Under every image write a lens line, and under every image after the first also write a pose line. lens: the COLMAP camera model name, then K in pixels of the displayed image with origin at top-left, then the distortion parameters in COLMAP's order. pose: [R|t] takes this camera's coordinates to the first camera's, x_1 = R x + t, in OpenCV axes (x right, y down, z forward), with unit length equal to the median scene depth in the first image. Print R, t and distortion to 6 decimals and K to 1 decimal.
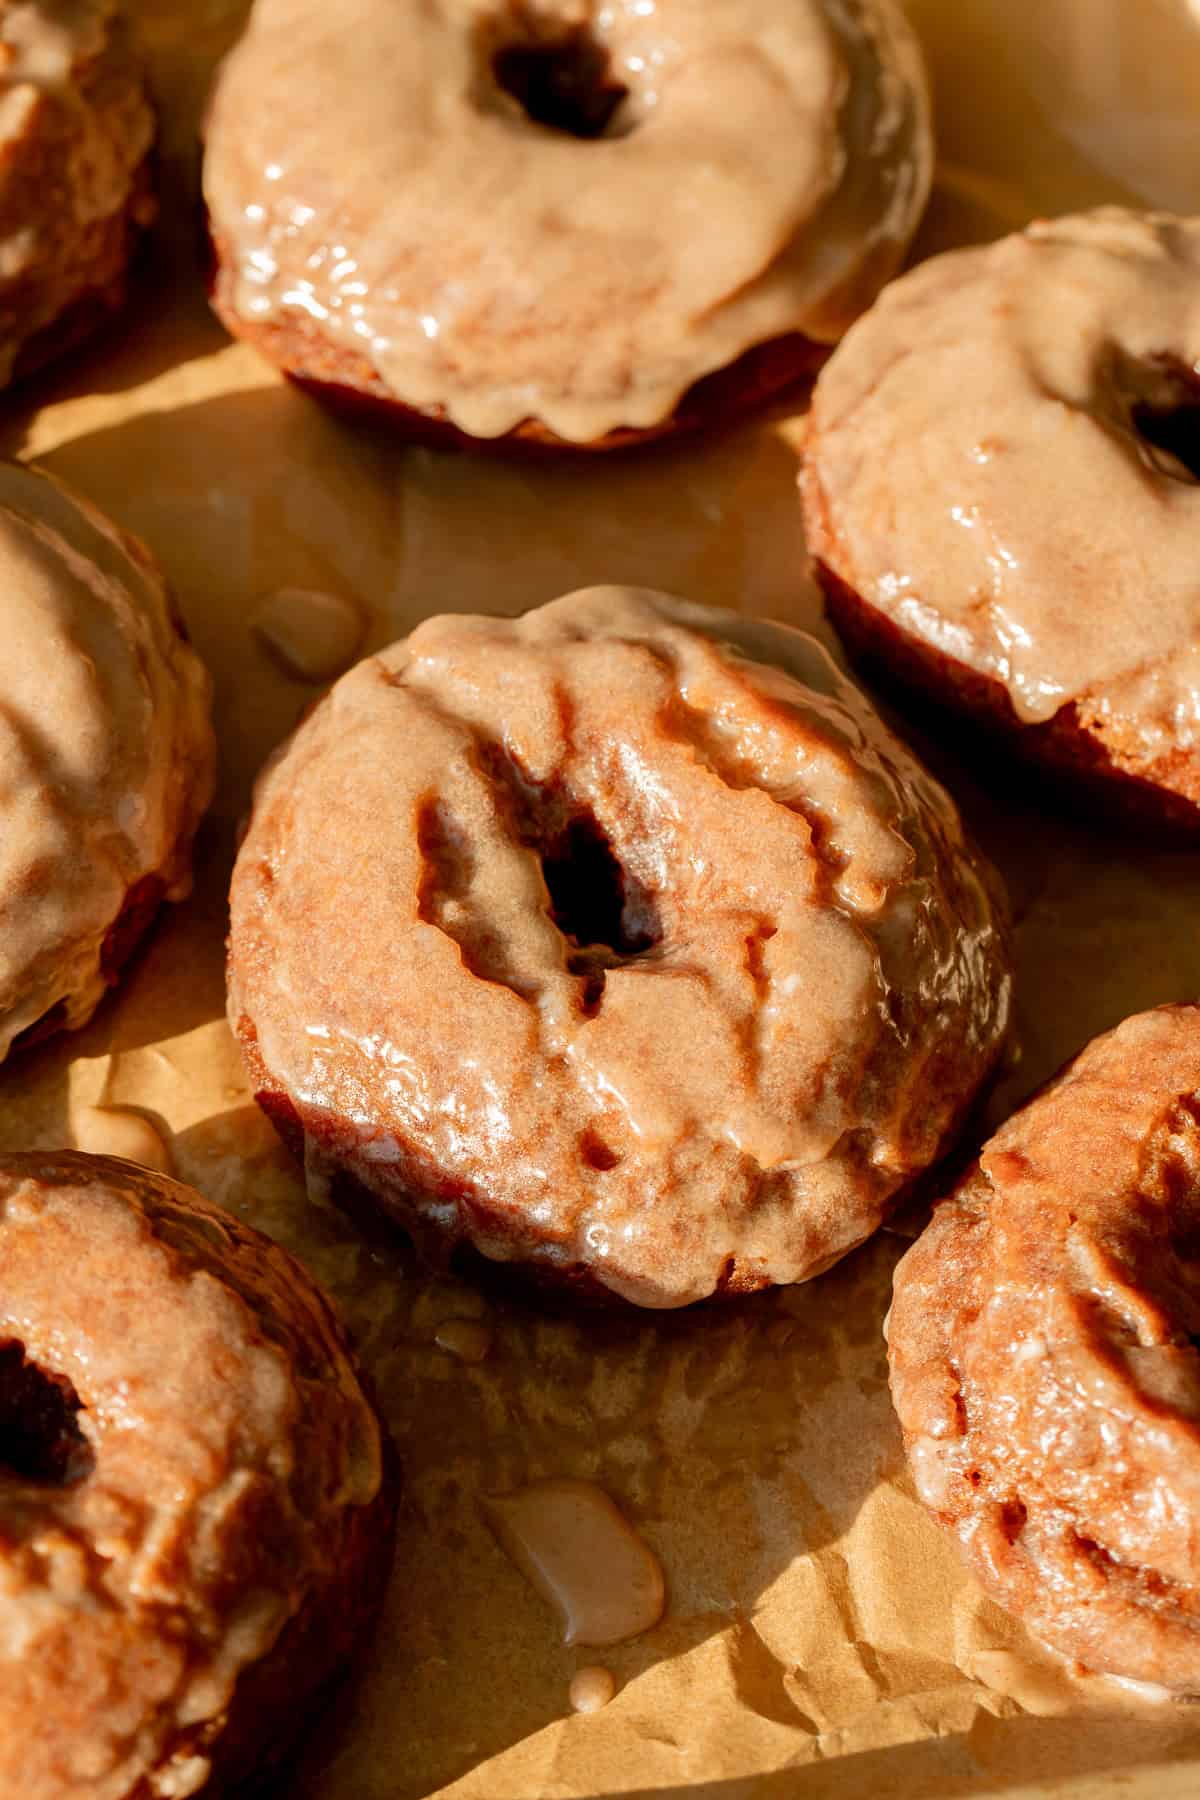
lens RADIAL K [[5914.1, 0, 600.0], [0, 5914.1, 900.0], [0, 0, 1]] dist [-0.025645, -0.156676]
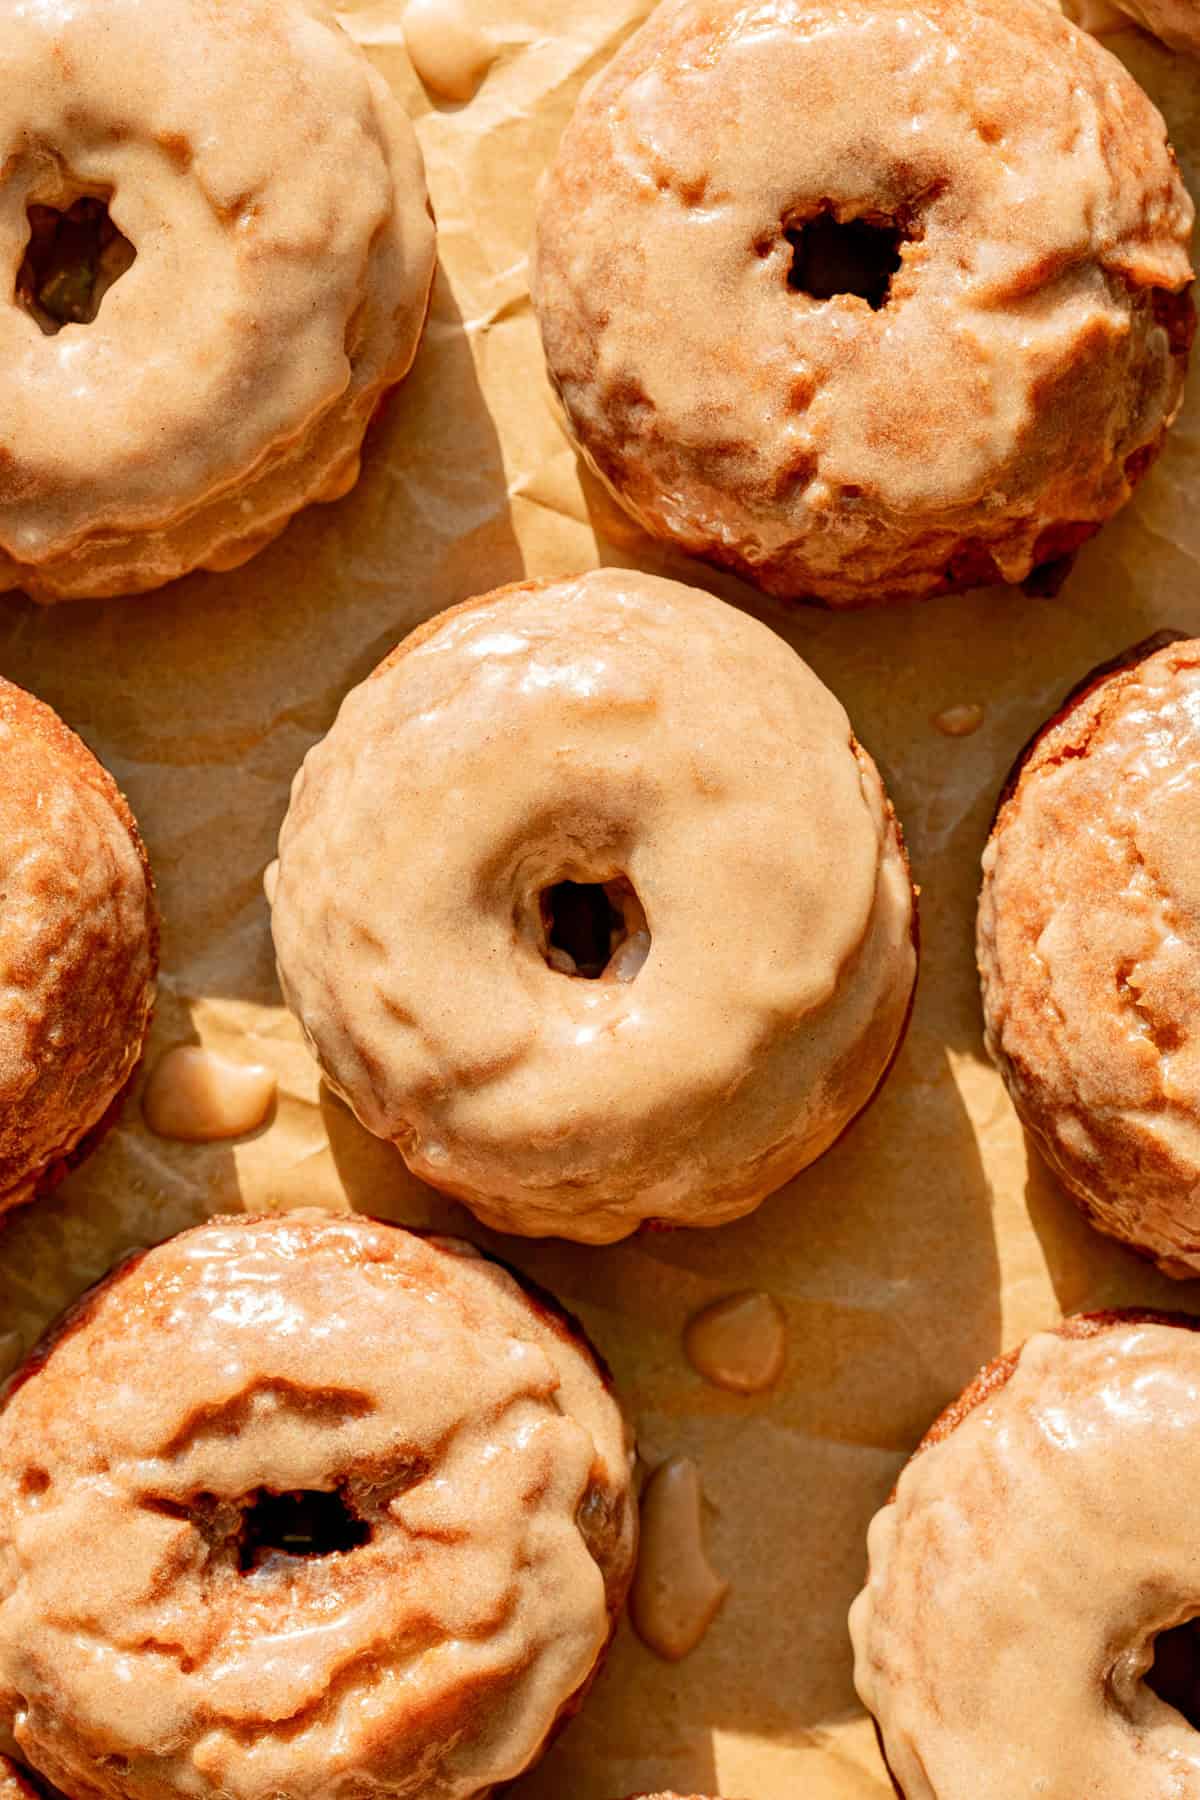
lens RADIAL K [[5914.1, 0, 600.0], [0, 5914.1, 900.0], [0, 0, 1]] dist [-0.025645, -0.156676]
pose [[-0.189497, 0.980910, -0.043661, -0.083752], [-0.830961, -0.136524, 0.539320, -0.666795], [0.523063, 0.138480, 0.840968, 0.032786]]
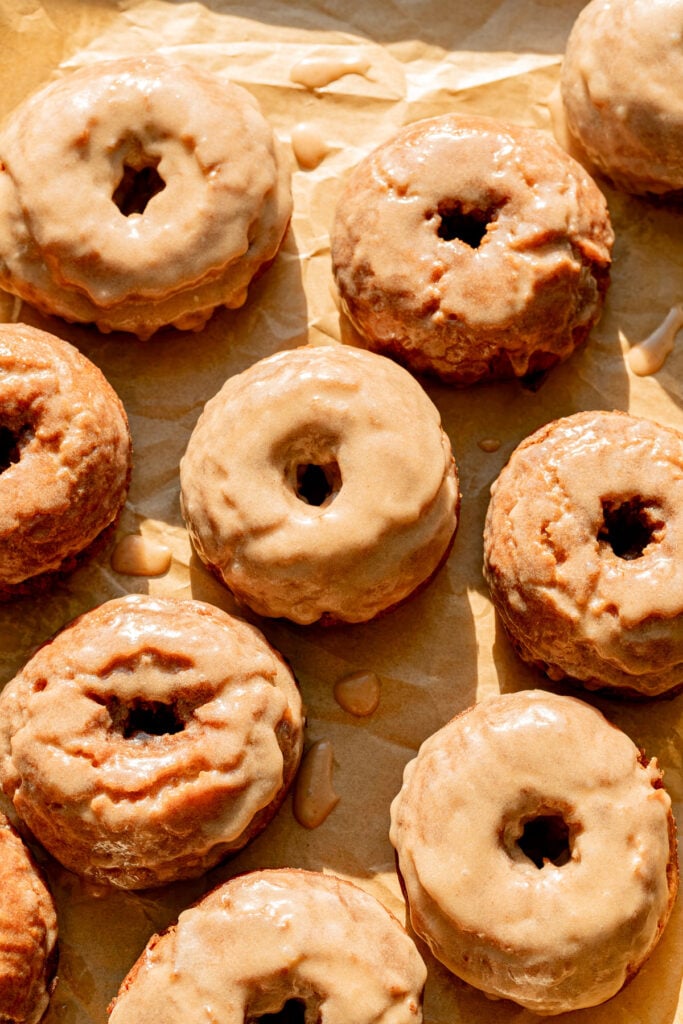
lens RADIAL K [[3364.5, 0, 341.5], [0, 3364.5, 512.0], [0, 0, 1]] dist [-0.025645, -0.156676]
pose [[-0.319734, 0.894688, -0.311936, 0.356935], [-0.802282, -0.080484, 0.591495, -0.951106], [0.504098, 0.439382, 0.743525, -0.111385]]
